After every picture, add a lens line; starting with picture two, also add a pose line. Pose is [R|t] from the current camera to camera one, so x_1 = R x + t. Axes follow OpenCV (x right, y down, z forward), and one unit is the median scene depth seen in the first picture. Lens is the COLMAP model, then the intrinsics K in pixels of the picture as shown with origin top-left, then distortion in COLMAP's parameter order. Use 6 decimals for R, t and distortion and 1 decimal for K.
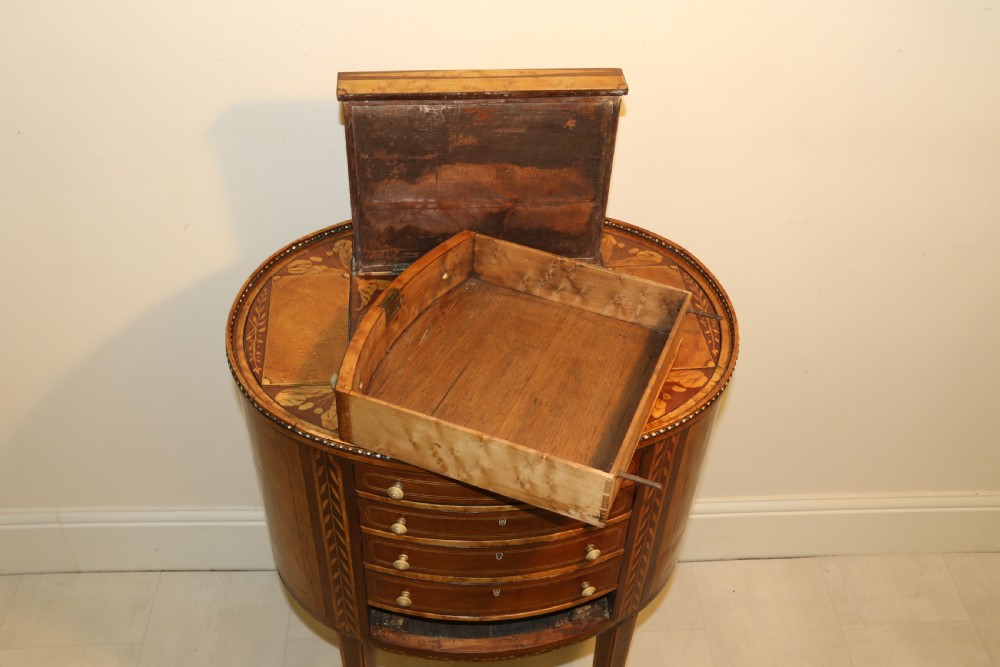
lens RADIAL K [[981.0, 0, 508.1], [0, 981.0, 337.4], [0, 0, 1]] dist [-0.038248, 0.000000]
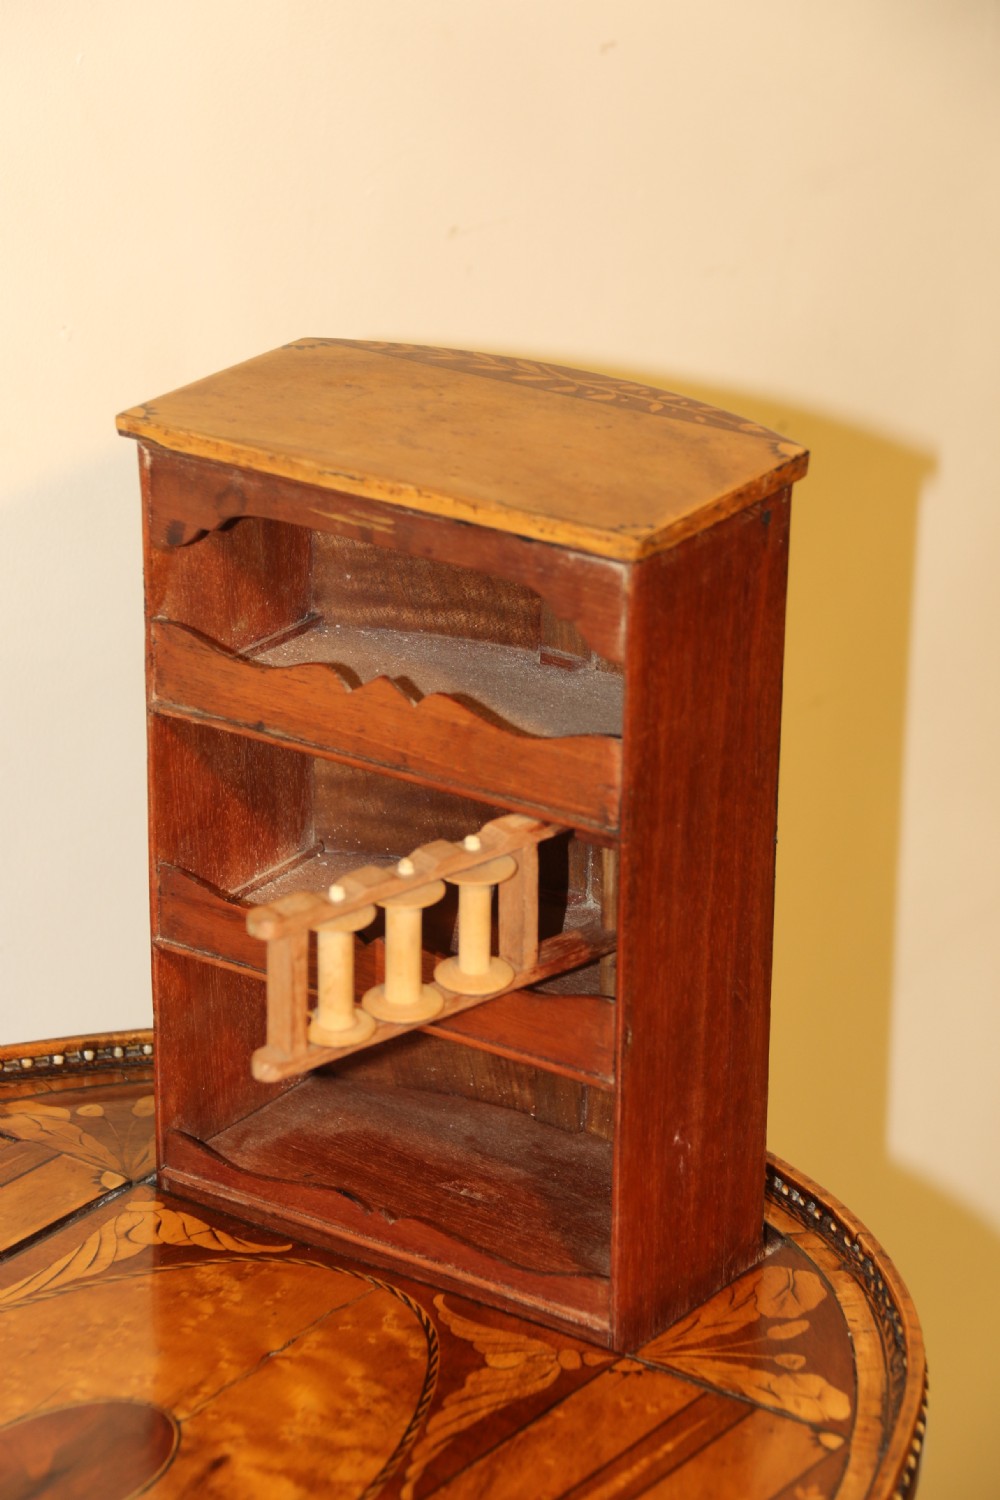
lens RADIAL K [[4282.6, 0, 501.3], [0, 4282.6, 751.5], [0, 0, 1]] dist [0.425895, 0.000000]
pose [[0.653924, -0.283740, 0.701338, -0.646832], [0.504140, 0.854630, -0.124300, 0.022832], [-0.564116, 0.434855, 0.701908, 0.115687]]
